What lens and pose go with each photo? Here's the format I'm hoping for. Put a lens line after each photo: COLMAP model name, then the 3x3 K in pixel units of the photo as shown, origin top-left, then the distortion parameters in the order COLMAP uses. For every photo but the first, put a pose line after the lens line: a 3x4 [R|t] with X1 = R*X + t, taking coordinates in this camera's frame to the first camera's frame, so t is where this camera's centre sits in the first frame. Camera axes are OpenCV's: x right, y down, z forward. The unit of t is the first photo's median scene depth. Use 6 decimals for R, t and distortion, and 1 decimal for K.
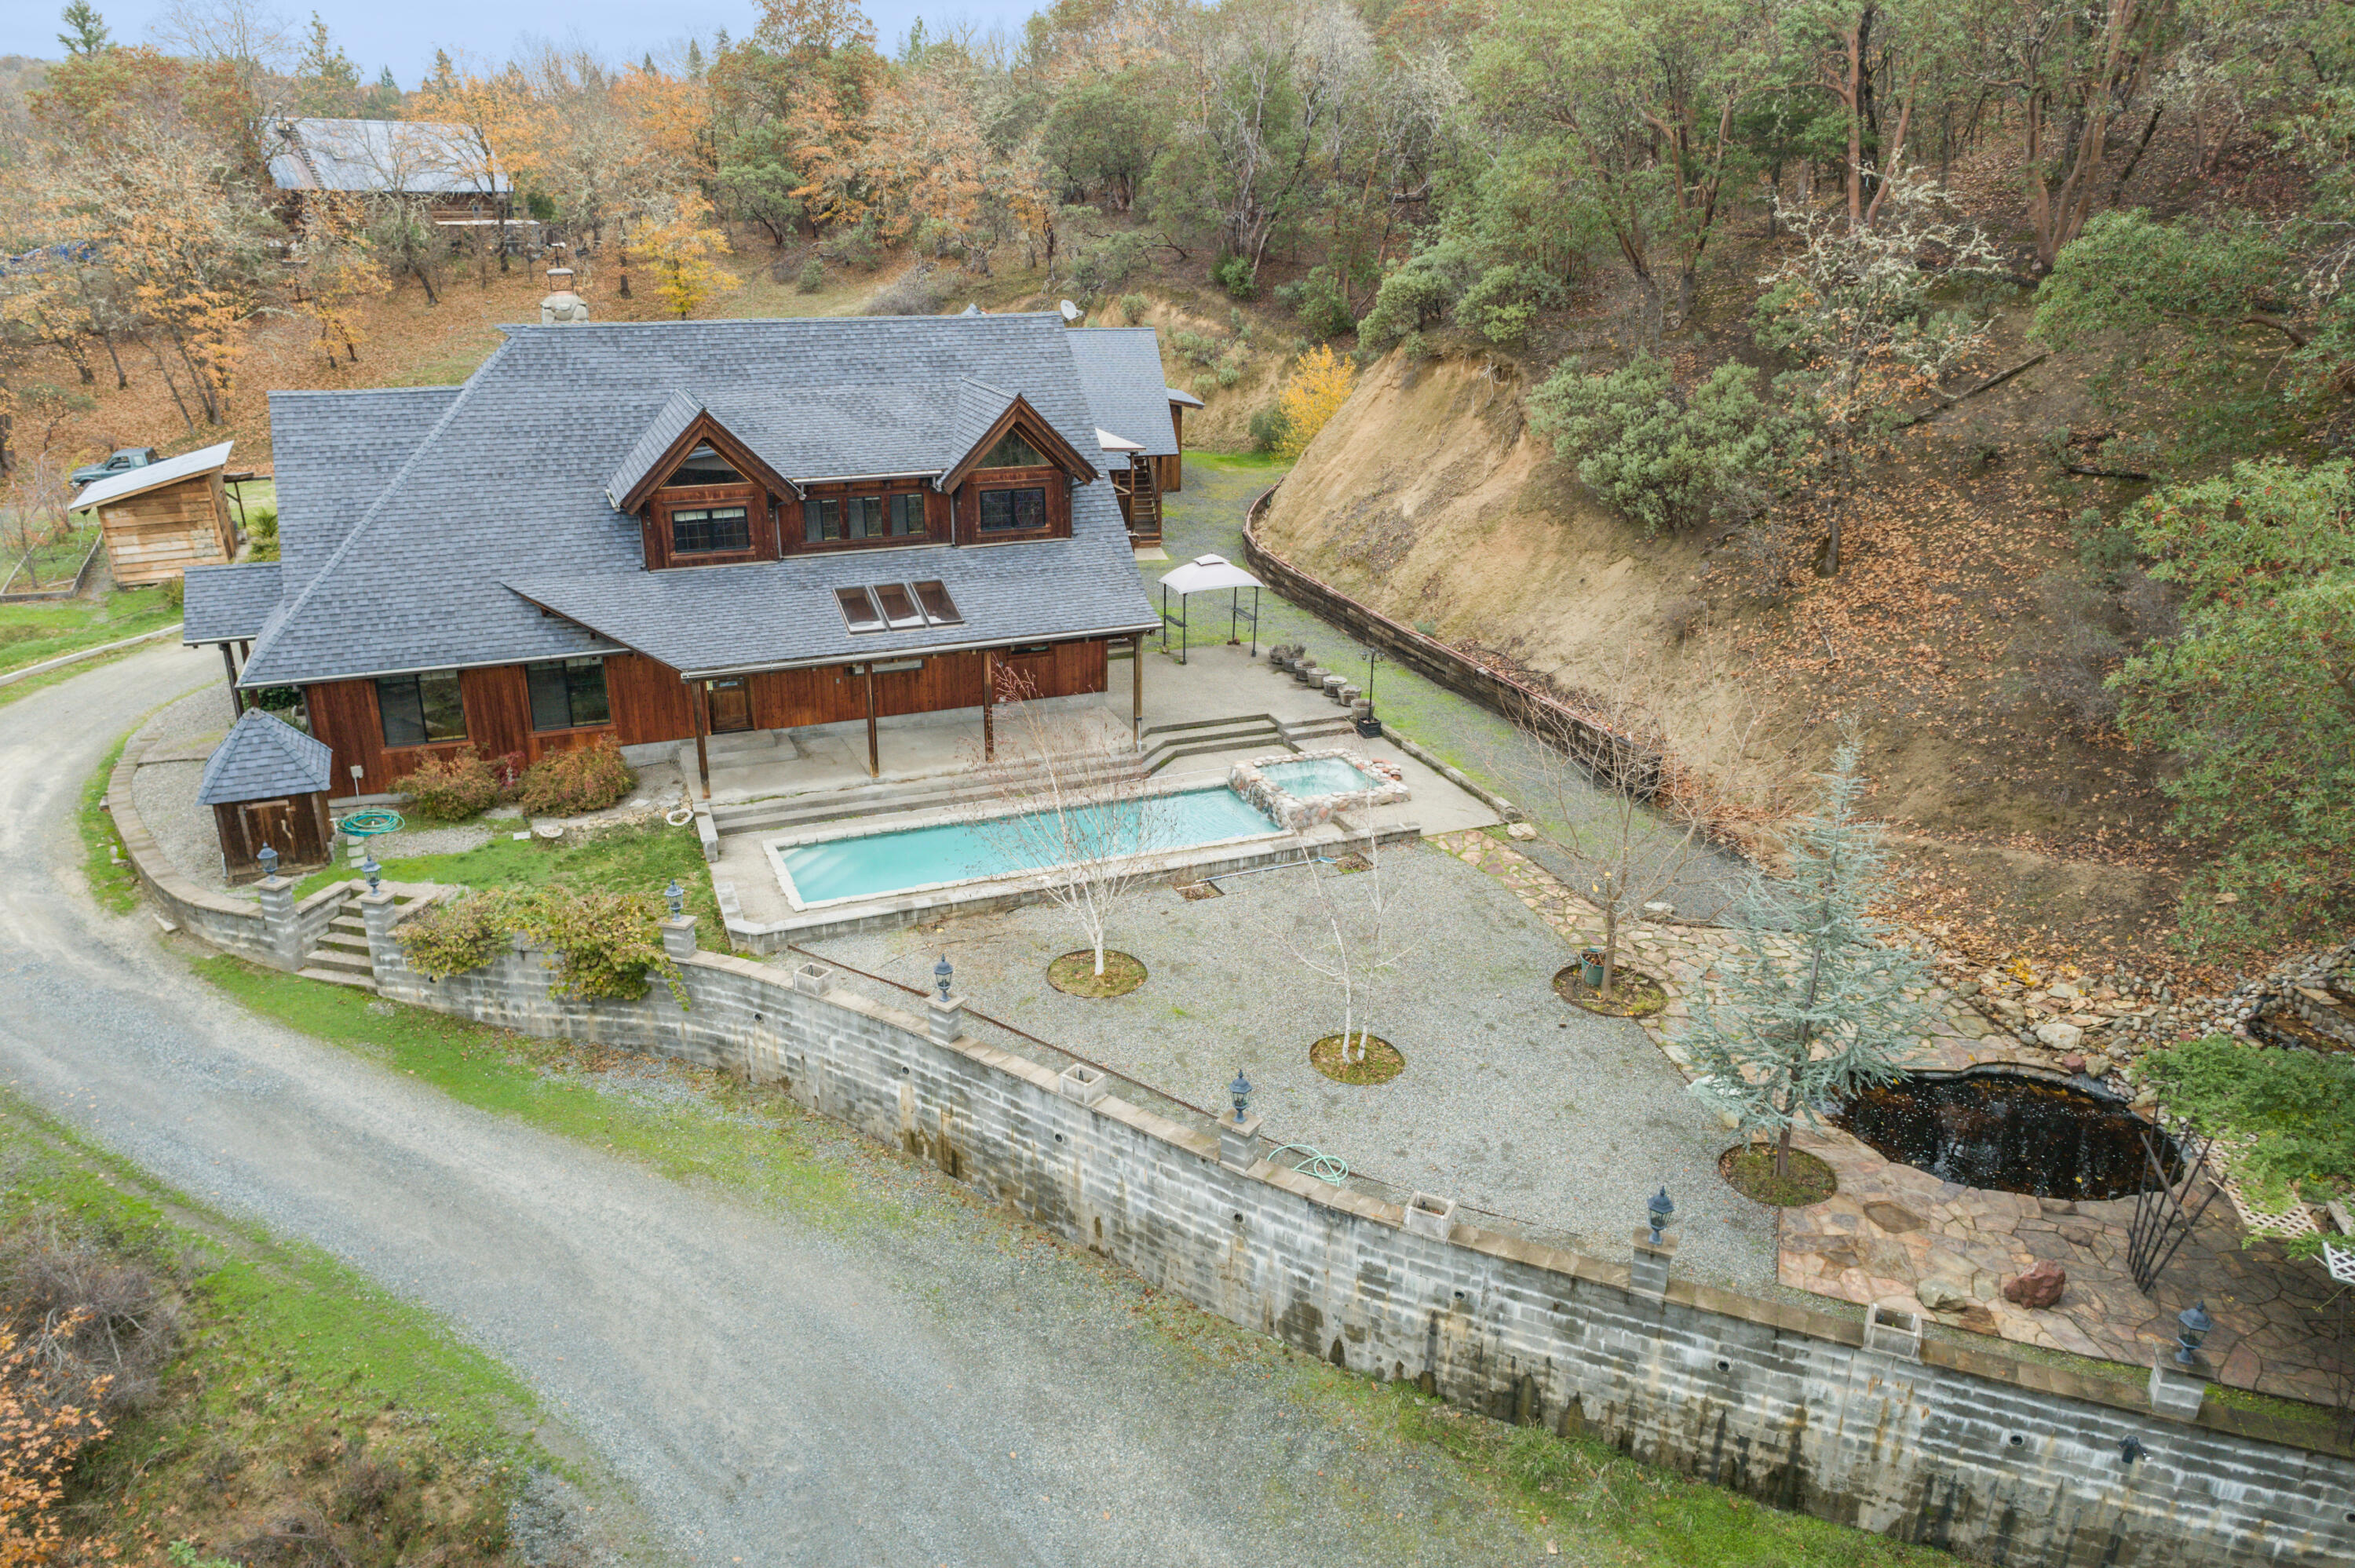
lens RADIAL K [[1585.9, 0, 1174.8], [0, 1585.9, 778.1], [0, 0, 1]] dist [-0.008381, 0.018902]
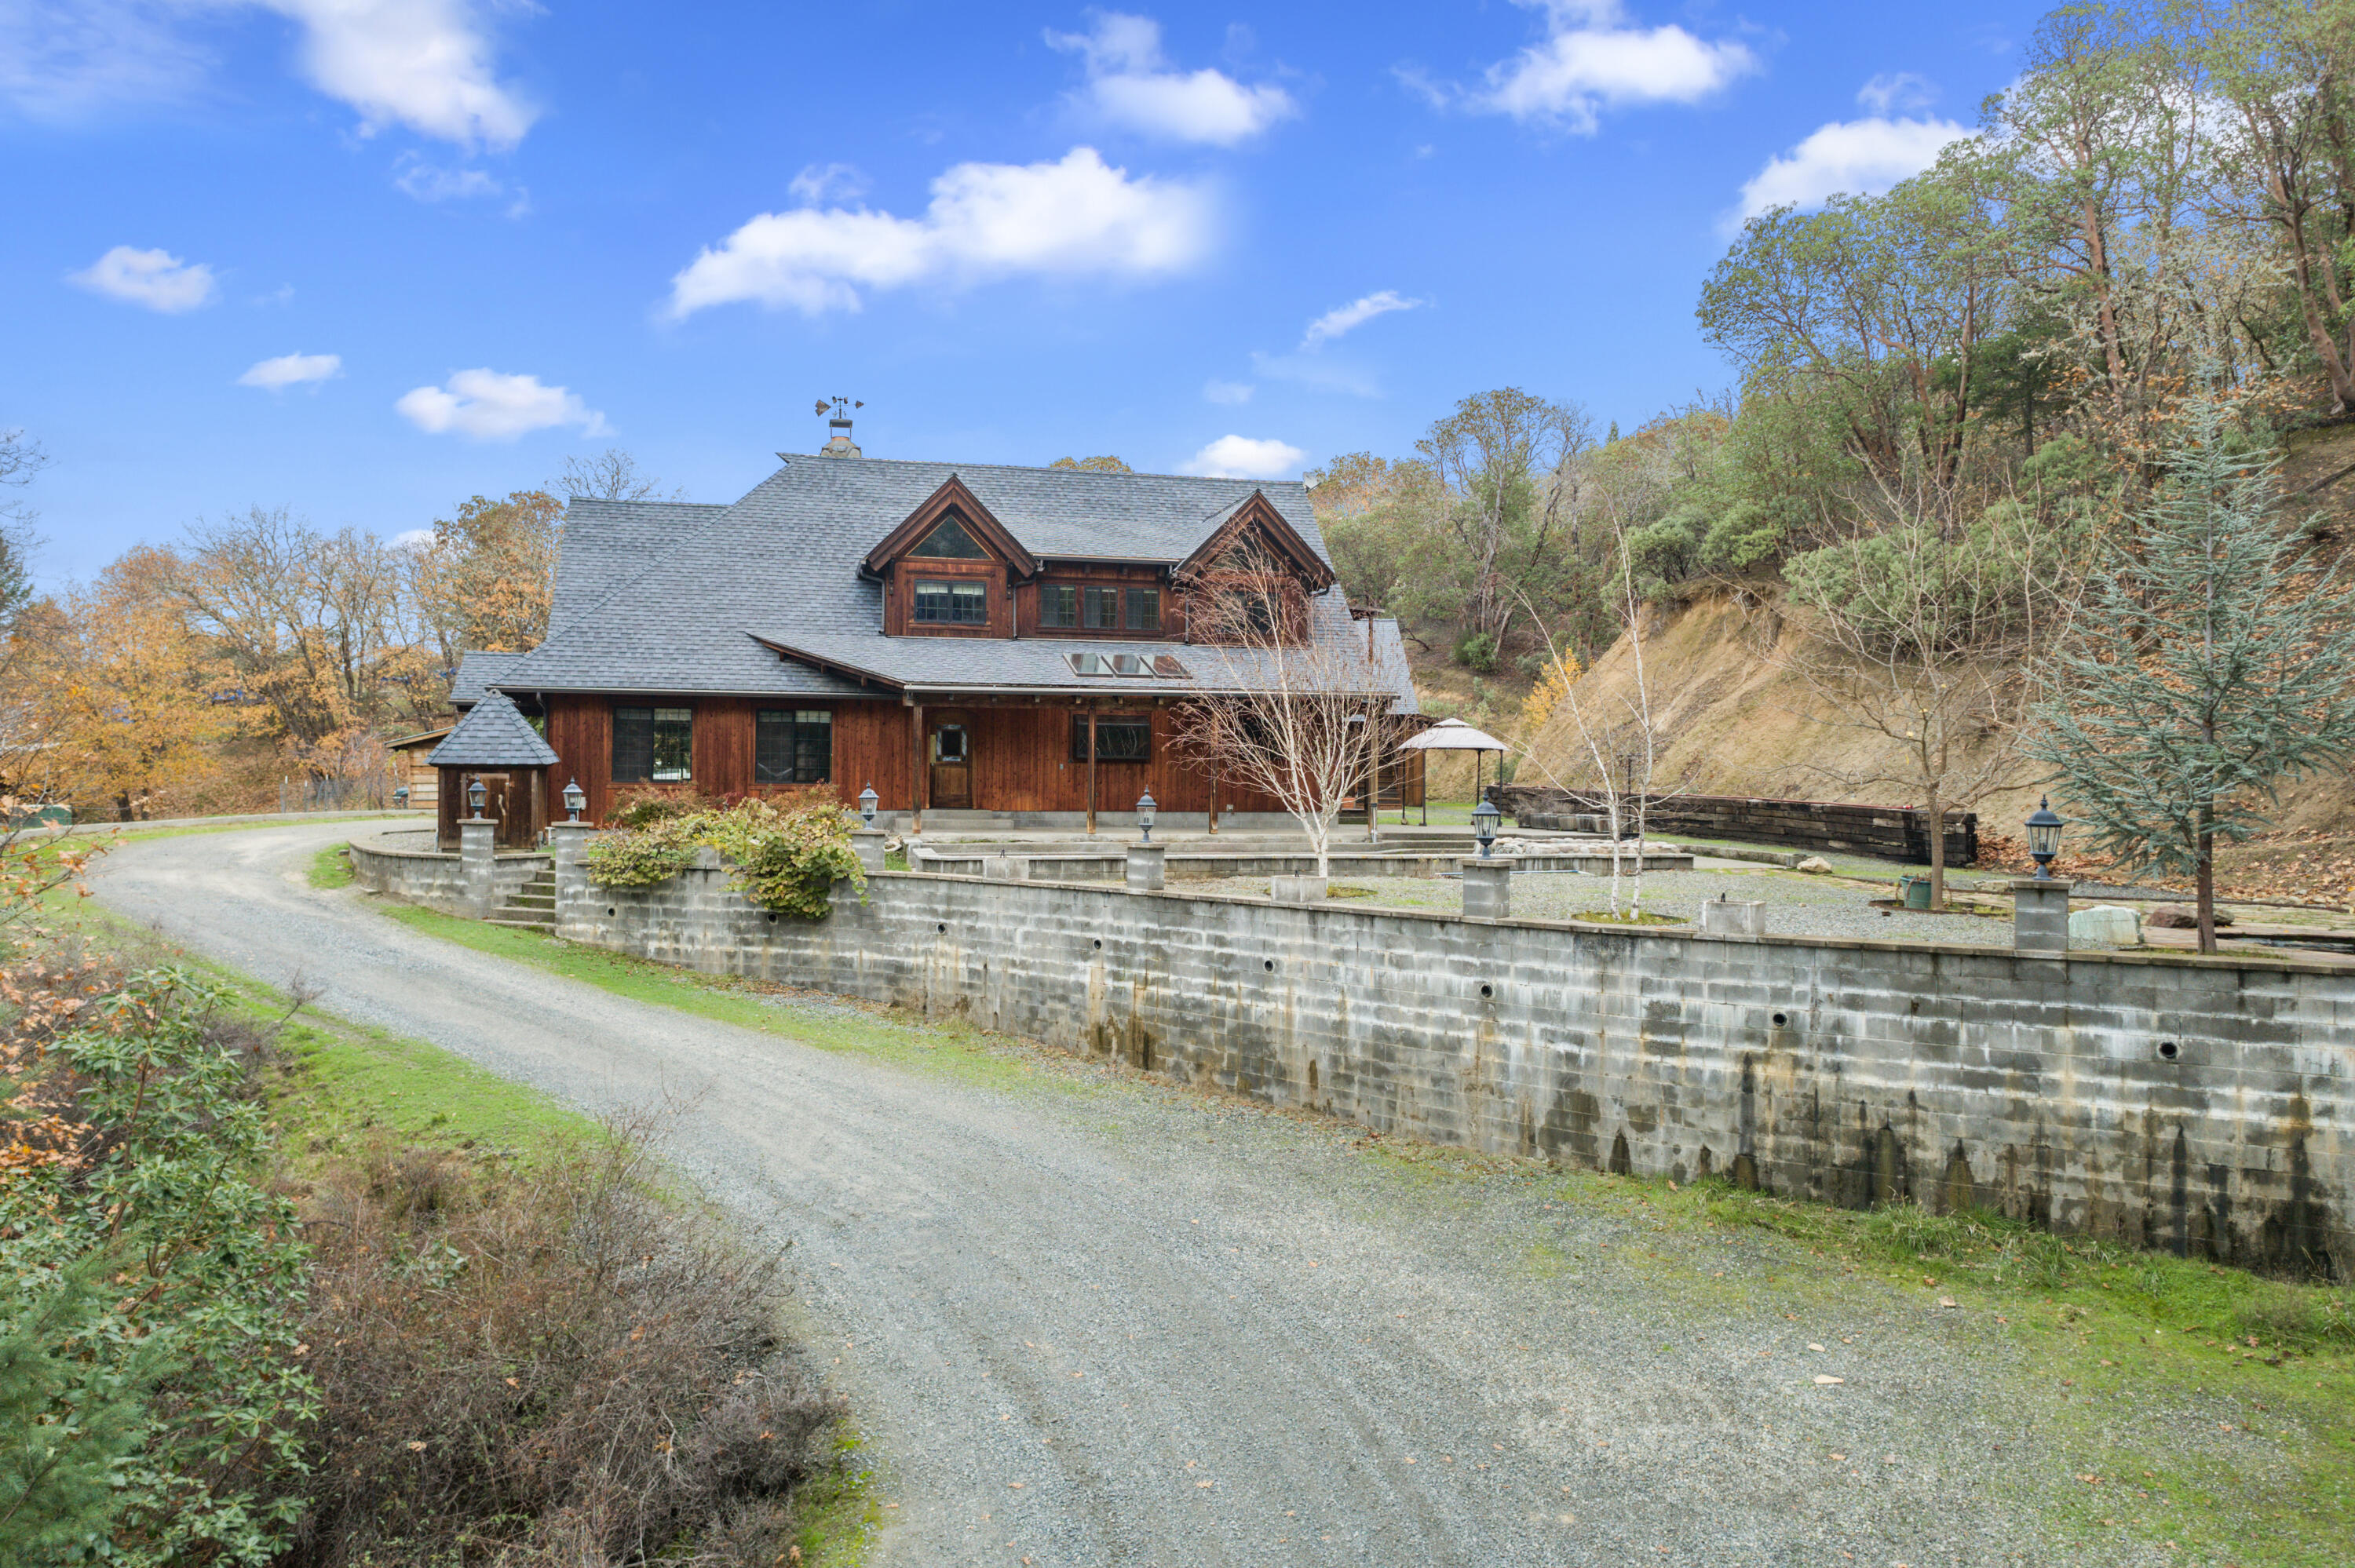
lens RADIAL K [[1585.9, 0, 1177.8], [0, 1585.9, 779.6], [0, 0, 1]] dist [-0.008381, 0.018902]
pose [[0.988469, -0.002104, -0.151409, 0.006126], [-0.051495, 0.935637, -0.349187, 0.388593], [0.142398, 0.352958, 0.924740, 0.161275]]
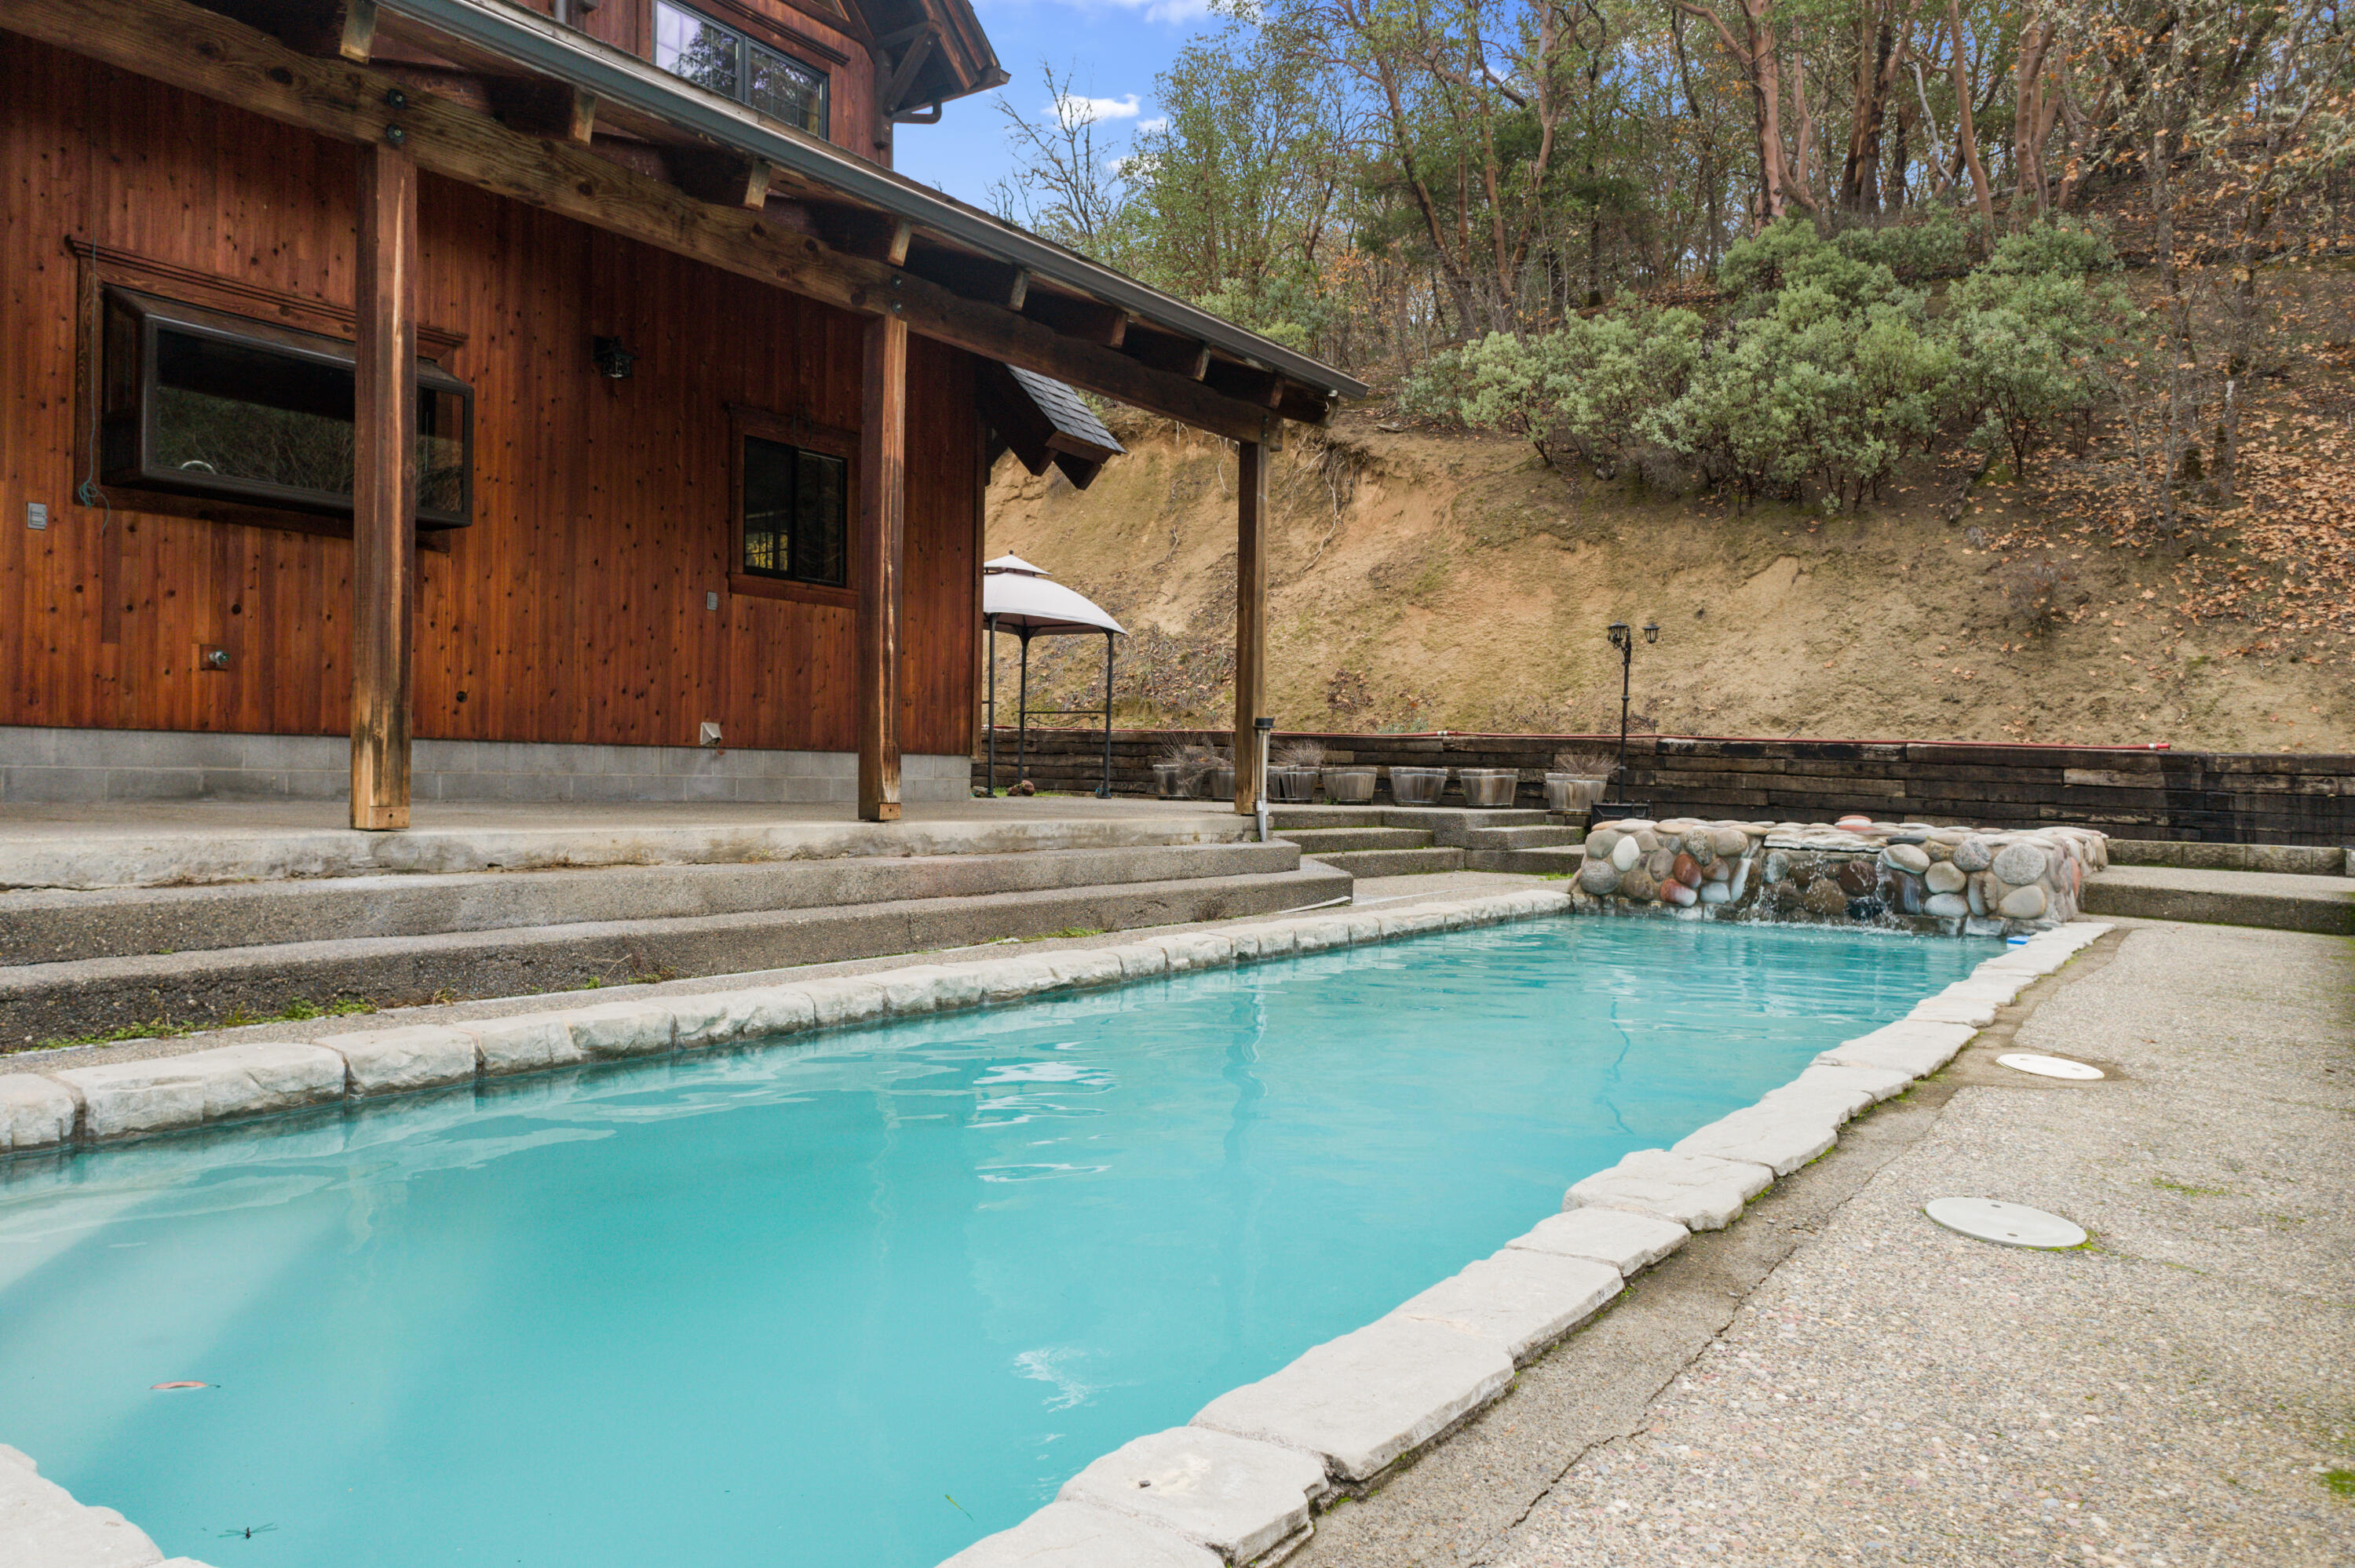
lens RADIAL K [[1585.9, 0, 1171.5], [0, 1585.9, 795.4], [0, 0, 1]] dist [-0.008381, 0.018902]
pose [[0.847516, -0.004129, 0.530753, -0.273068], [0.181540, 0.941915, -0.282559, 0.079037], [-0.498758, 0.335827, 0.799038, 1.072994]]
